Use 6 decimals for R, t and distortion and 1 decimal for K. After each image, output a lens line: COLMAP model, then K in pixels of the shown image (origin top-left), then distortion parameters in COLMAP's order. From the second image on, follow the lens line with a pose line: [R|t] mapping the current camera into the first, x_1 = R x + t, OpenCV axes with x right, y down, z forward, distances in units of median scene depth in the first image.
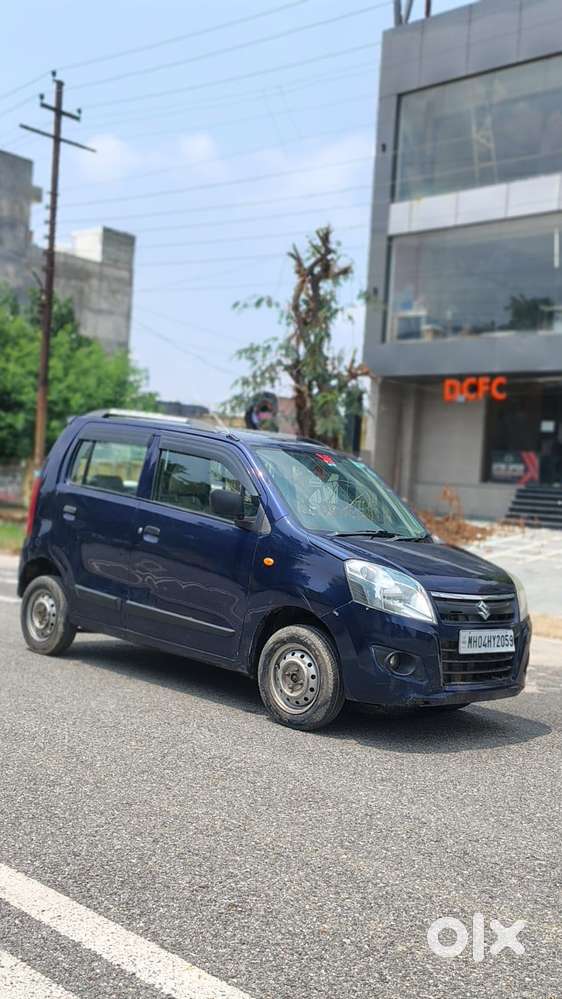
lens RADIAL K [[1022.2, 0, 283.7], [0, 1022.2, 500.3], [0, 0, 1]] dist [0.005031, 0.001774]
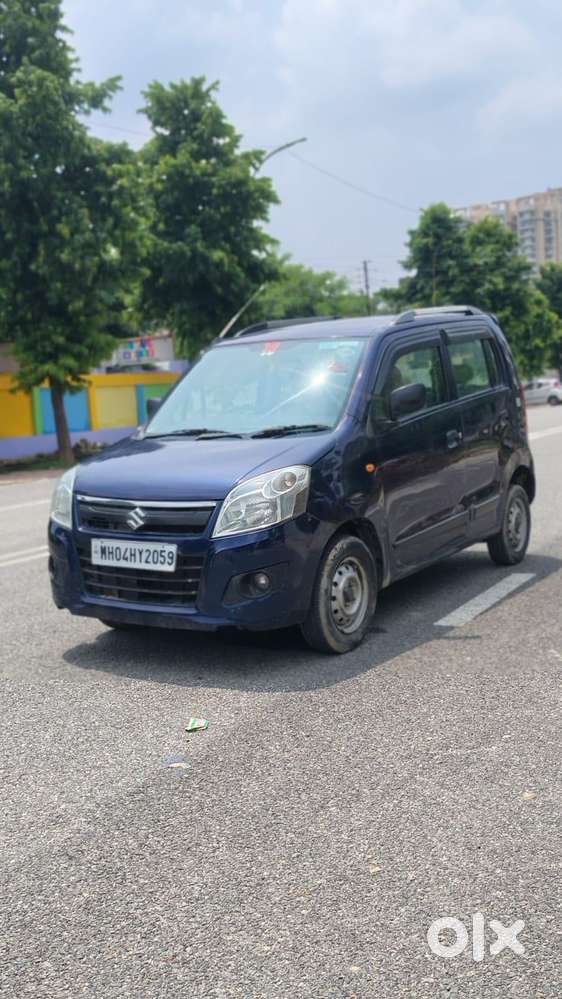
lens RADIAL K [[1015.6, 0, 277.4], [0, 1015.6, 507.5], [0, 0, 1]] dist [0.012882, 0.005992]
pose [[0.227222, 0.021810, -0.973599, 1.056361], [0.066659, 0.997056, 0.037893, 0.075393], [0.971559, -0.073509, 0.225099, 0.937615]]
